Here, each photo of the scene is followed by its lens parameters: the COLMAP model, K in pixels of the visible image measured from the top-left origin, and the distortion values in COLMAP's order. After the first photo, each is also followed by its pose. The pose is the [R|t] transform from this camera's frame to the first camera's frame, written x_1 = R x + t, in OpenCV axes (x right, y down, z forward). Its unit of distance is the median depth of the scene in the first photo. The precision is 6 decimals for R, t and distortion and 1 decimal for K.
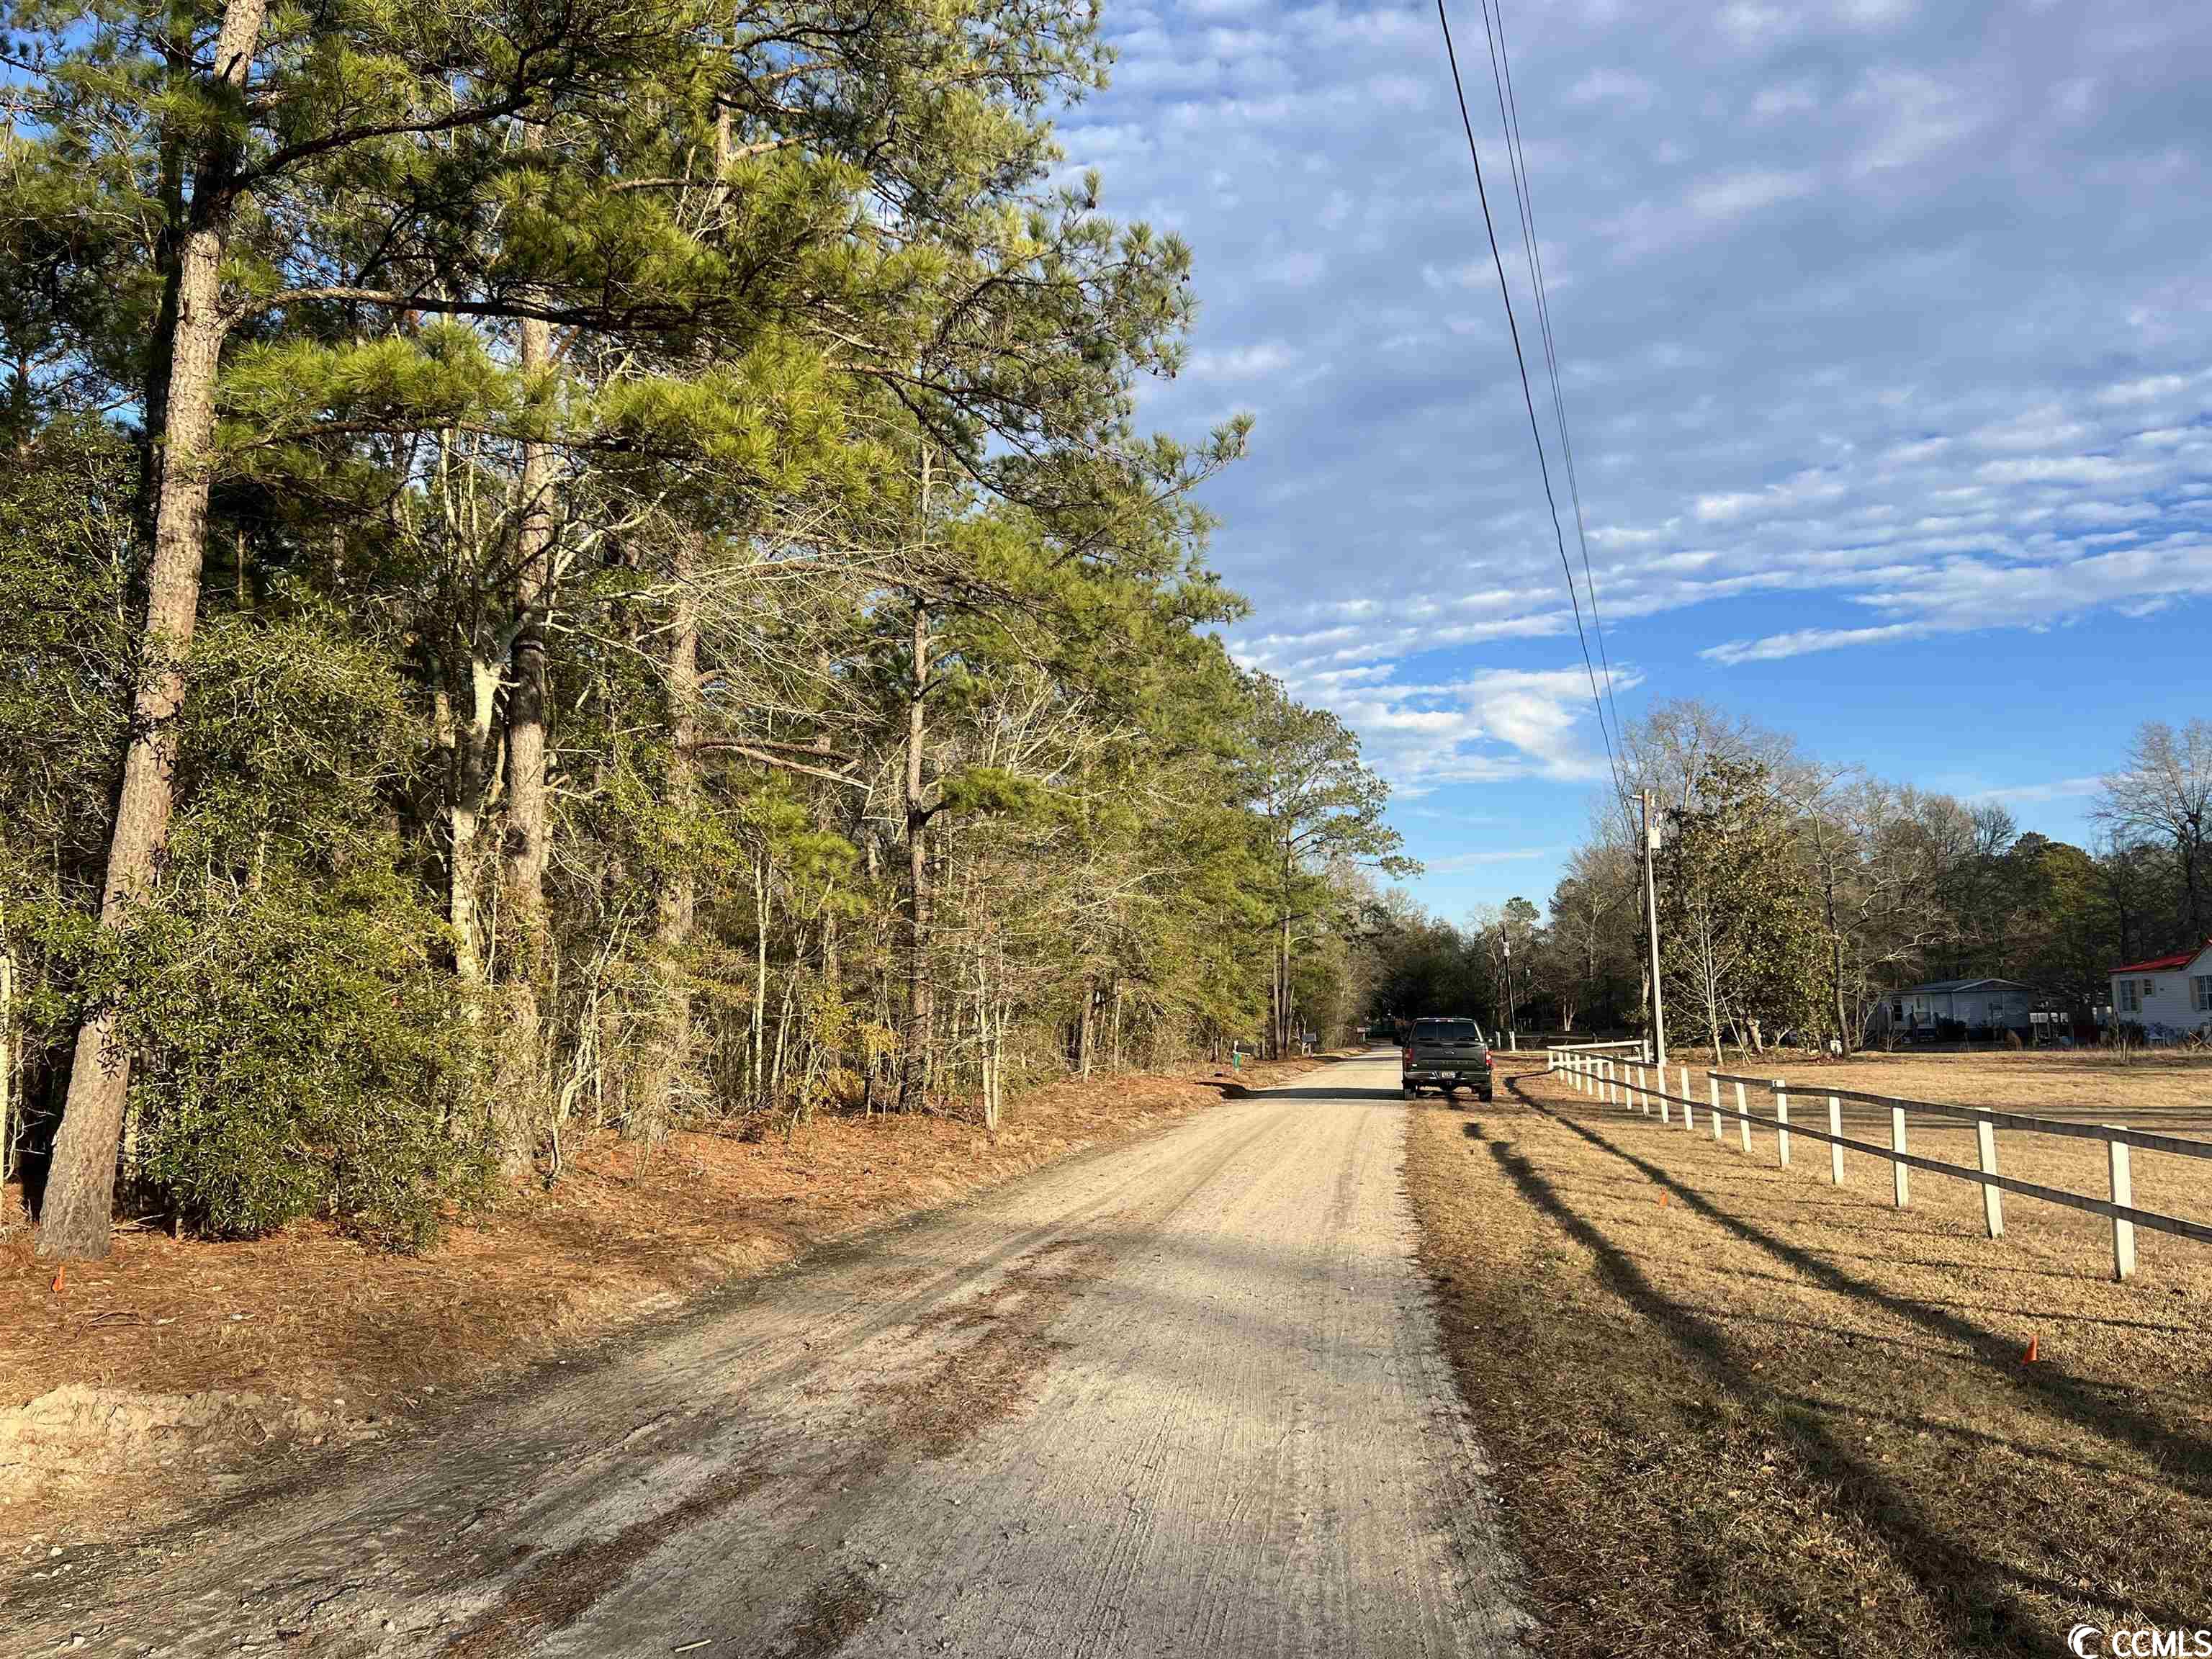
lens RADIAL K [[1666.1, 0, 1117.0], [0, 1666.1, 851.3], [0, 0, 1]] dist [0.056990, -0.068900]
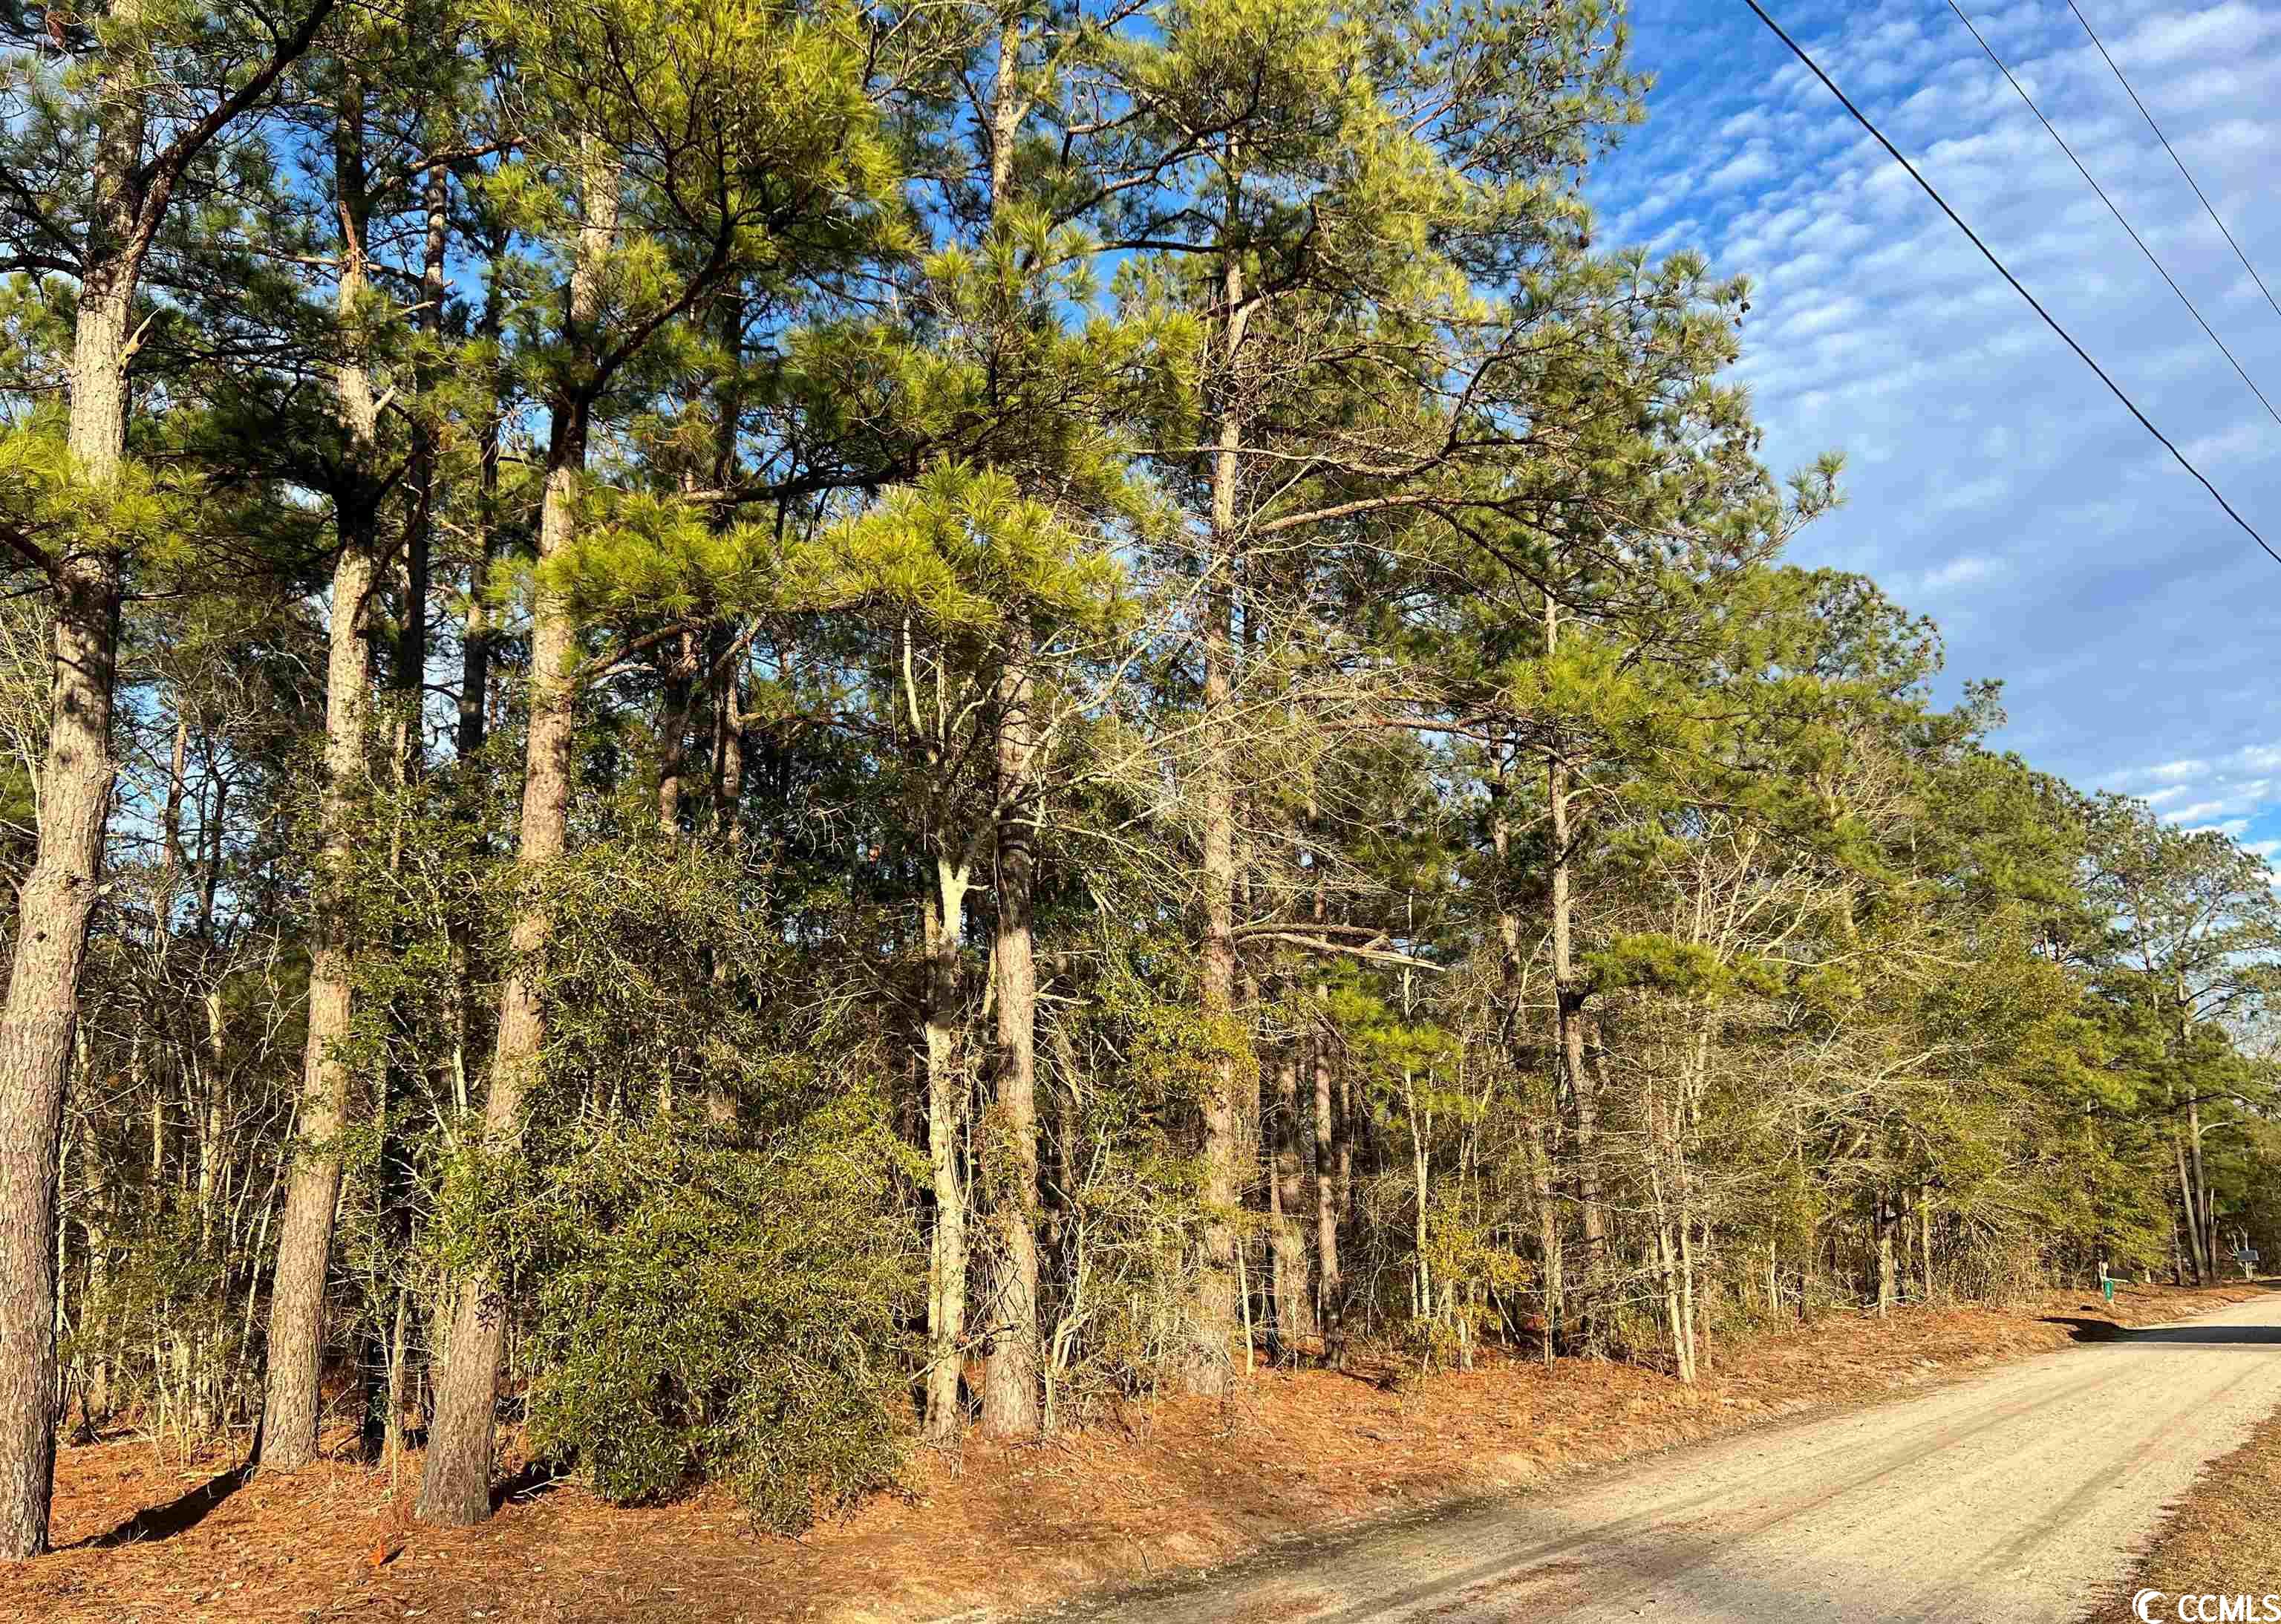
lens RADIAL K [[1696.8, 0, 1160.6], [0, 1696.8, 851.9], [0, 0, 1]] dist [0.045063, -0.045346]
pose [[0.888444, -0.116551, -0.443941, 0.077203], [0.061804, 0.988792, -0.135908, 0.008176], [0.454805, 0.093310, 0.885689, 0.104905]]
